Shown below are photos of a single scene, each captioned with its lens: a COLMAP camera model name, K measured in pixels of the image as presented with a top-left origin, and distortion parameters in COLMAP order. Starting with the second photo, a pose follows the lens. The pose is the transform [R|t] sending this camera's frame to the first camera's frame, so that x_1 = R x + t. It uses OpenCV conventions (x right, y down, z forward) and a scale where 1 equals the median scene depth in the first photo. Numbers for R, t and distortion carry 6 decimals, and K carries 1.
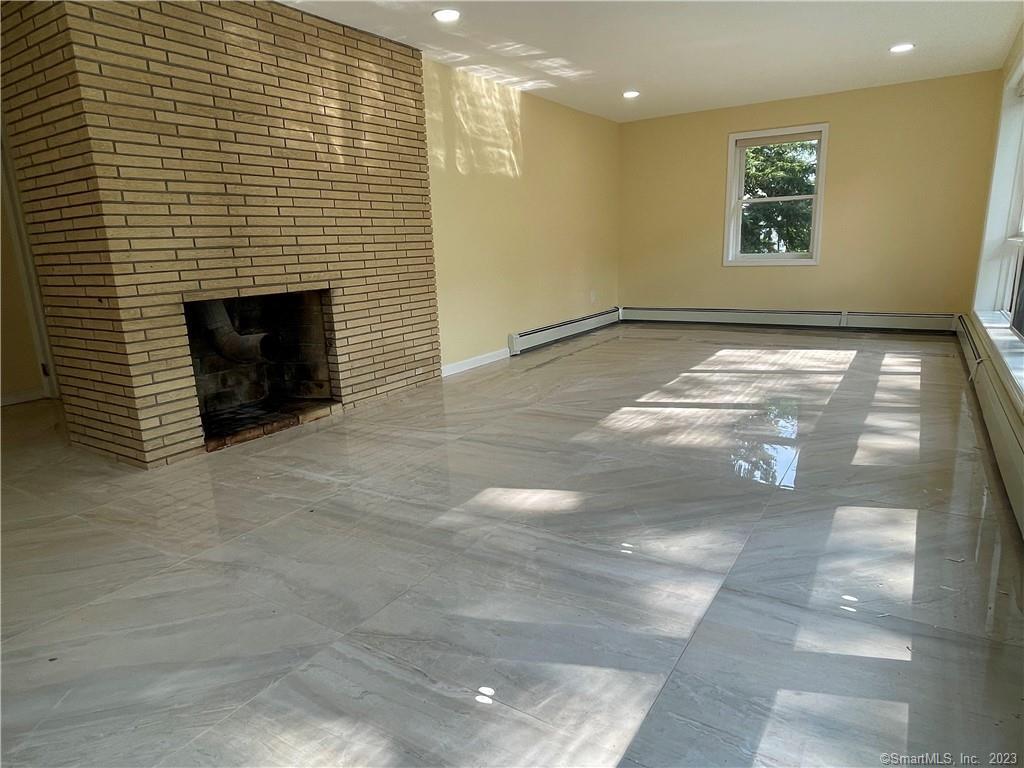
lens RADIAL K [[644.0, 0, 512.0], [0, 644.0, 384.0], [0, 0, 1]] dist [-0.003040, -0.001906]
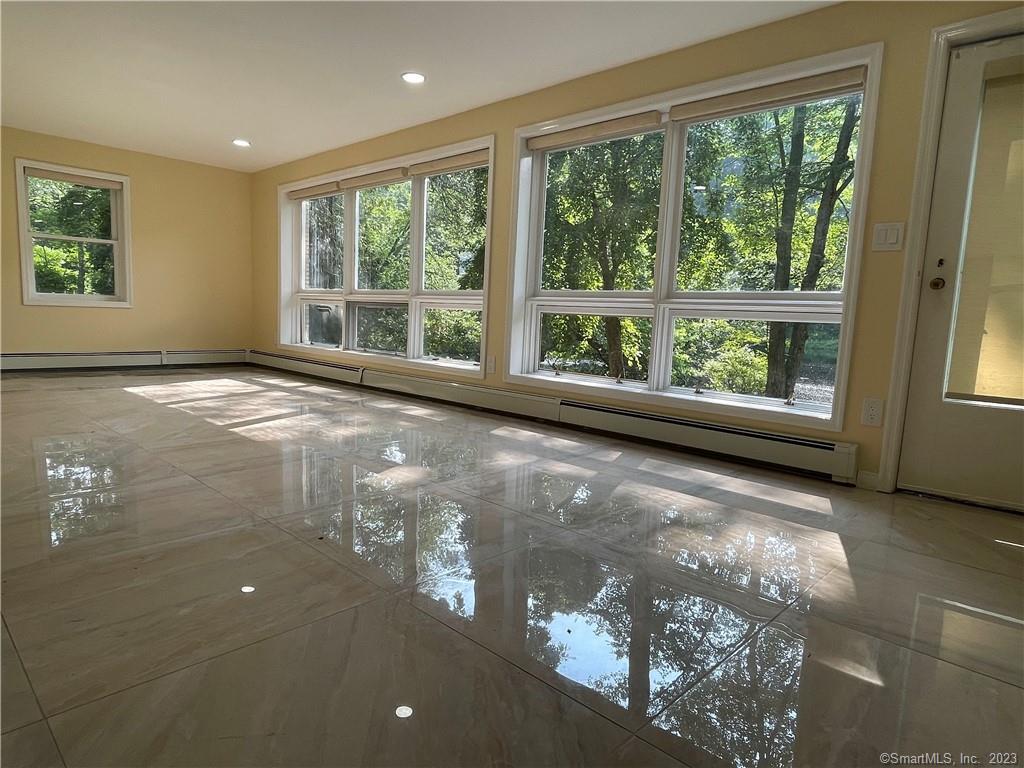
lens RADIAL K [[644.0, 0, 512.0], [0, 644.0, 384.0], [0, 0, 1]] dist [-0.003040, -0.001906]
pose [[0.162859, -0.066477, 0.984407, -1.046821], [0.167751, 0.985067, 0.038769, 0.001600], [-0.972284, 0.158822, 0.171578, 0.534353]]
